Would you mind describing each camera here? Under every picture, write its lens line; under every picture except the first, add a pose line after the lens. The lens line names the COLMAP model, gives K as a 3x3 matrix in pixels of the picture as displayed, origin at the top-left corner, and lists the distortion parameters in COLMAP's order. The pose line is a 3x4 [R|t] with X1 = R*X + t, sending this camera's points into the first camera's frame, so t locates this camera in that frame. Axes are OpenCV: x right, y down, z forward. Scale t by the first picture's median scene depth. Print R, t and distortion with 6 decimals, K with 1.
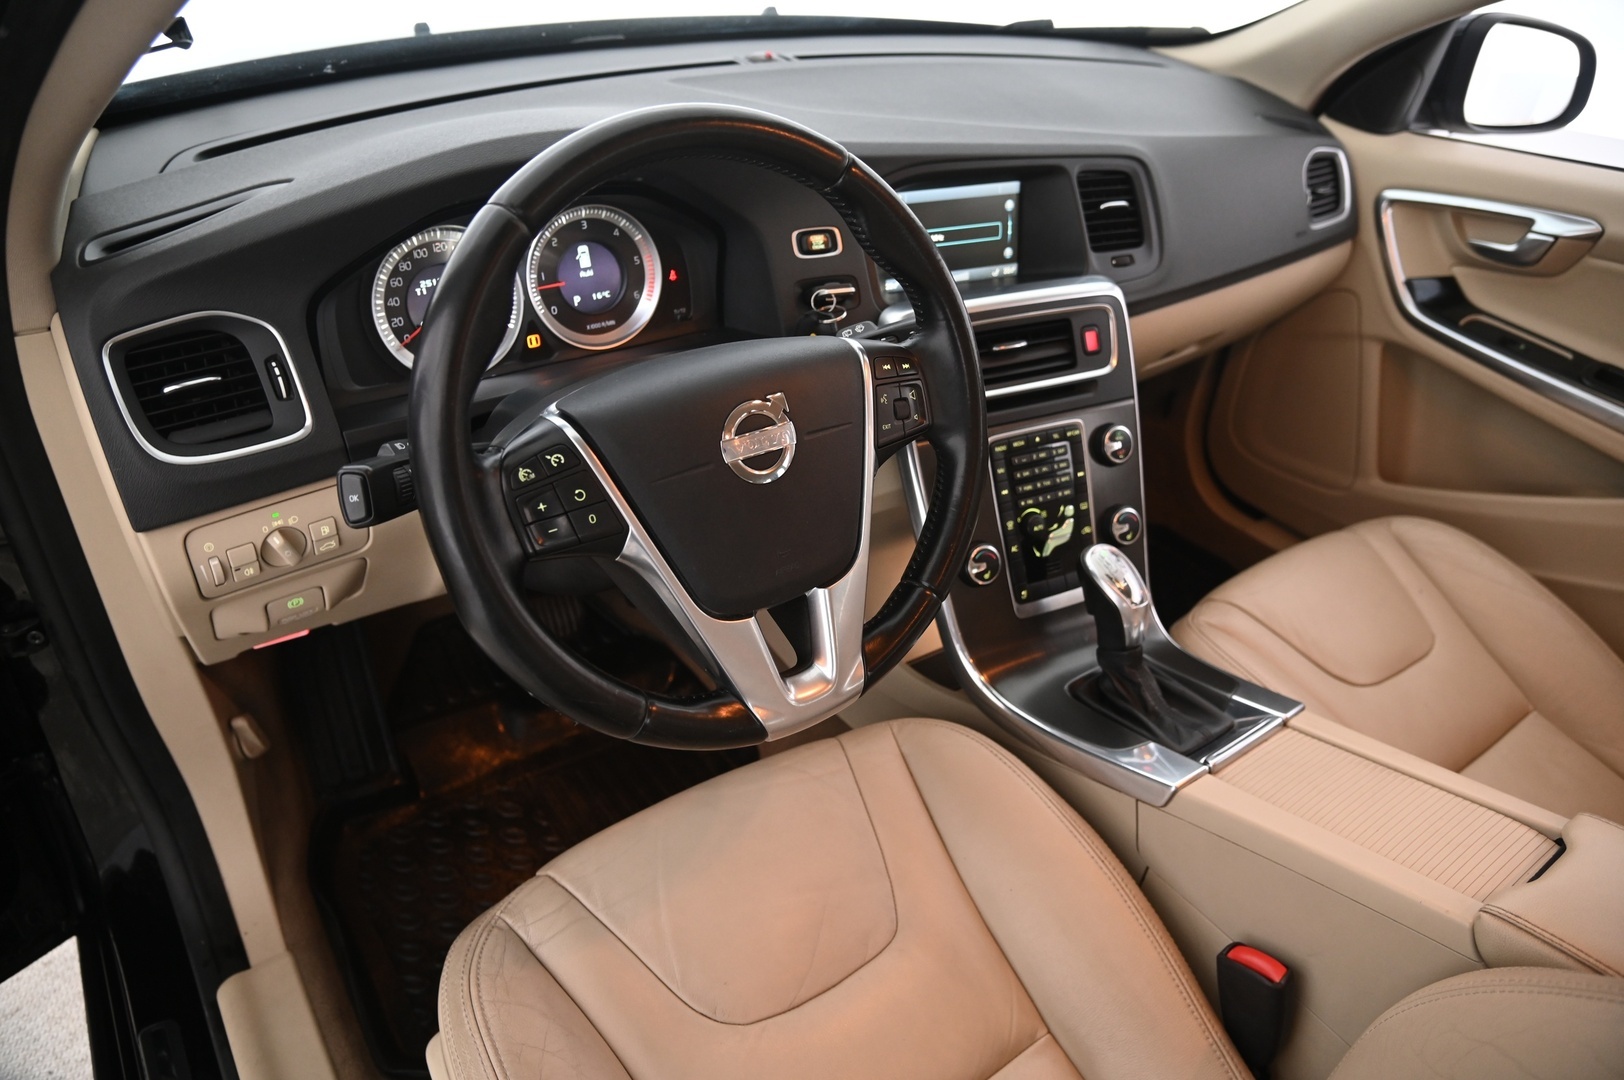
lens RADIAL K [[1151.2, 0, 811.0], [0, 1151.2, 512.7], [0, 0, 1]] dist [-0.090609, 0.000290]
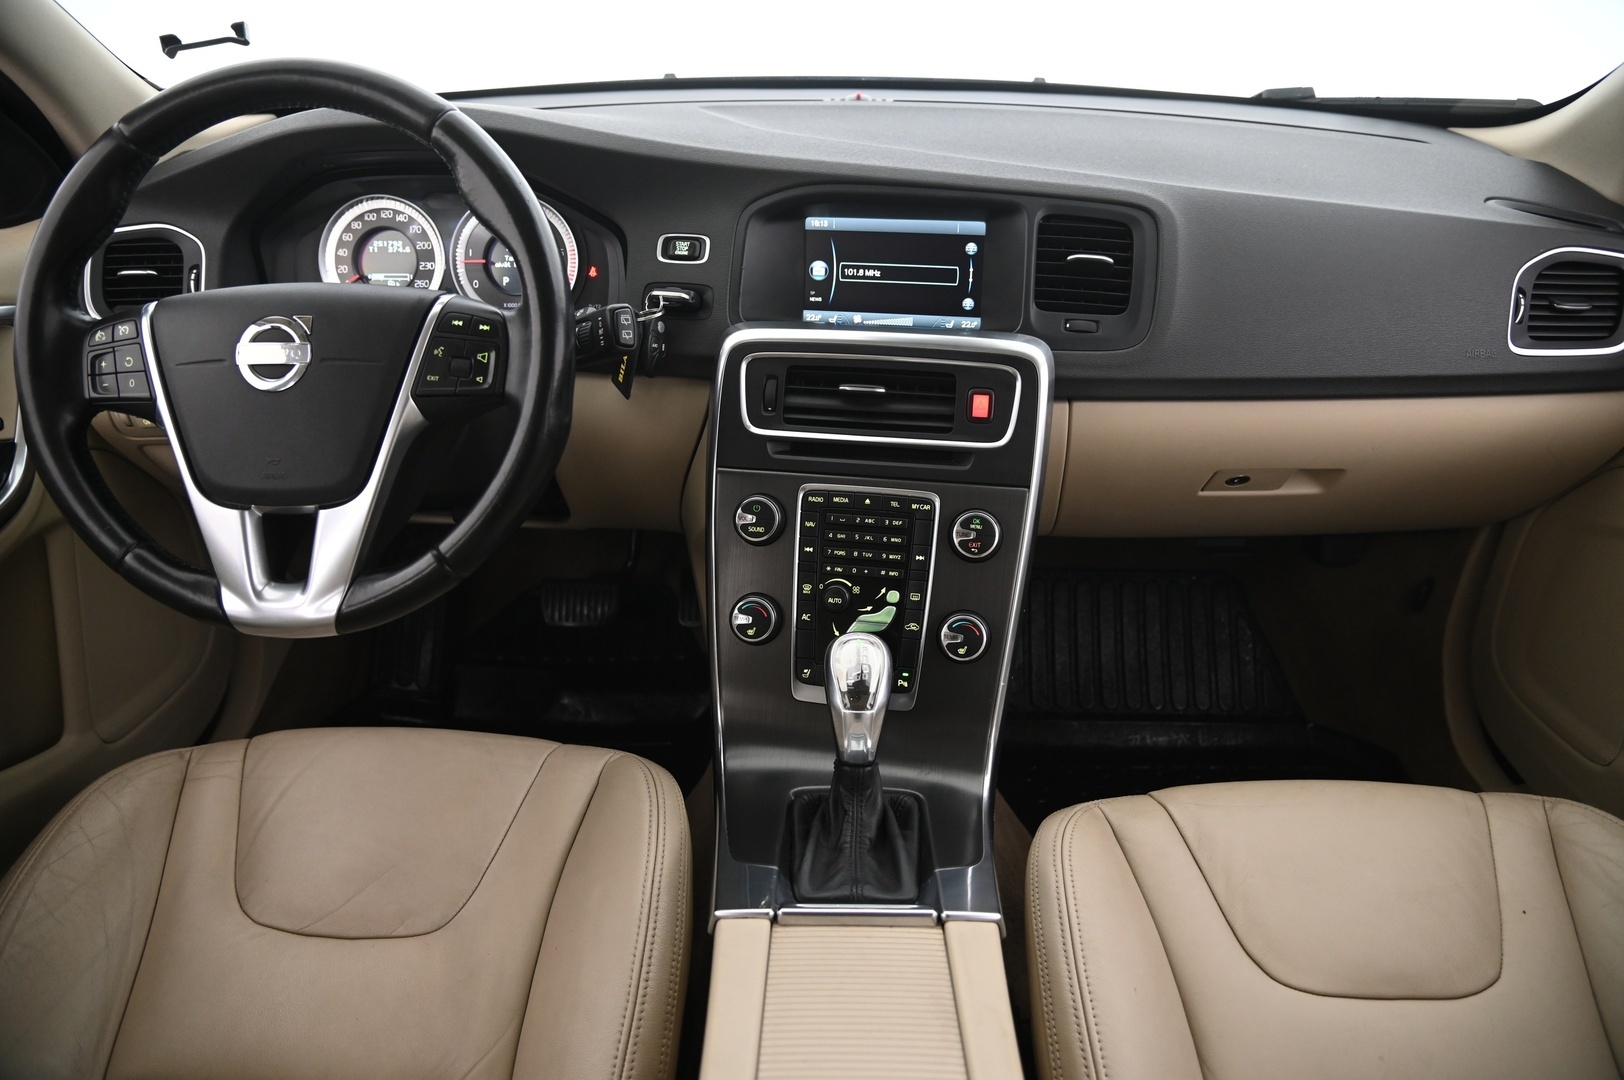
lens RADIAL K [[1151.2, 0, 811.0], [0, 1151.2, 512.7], [0, 0, 1]] dist [-0.090609, 0.000290]
pose [[0.789660, 0.212230, -0.575669, 0.640538], [-0.281340, 0.959063, -0.032346, -0.016176], [0.545238, 0.187501, 0.817043, 0.273137]]
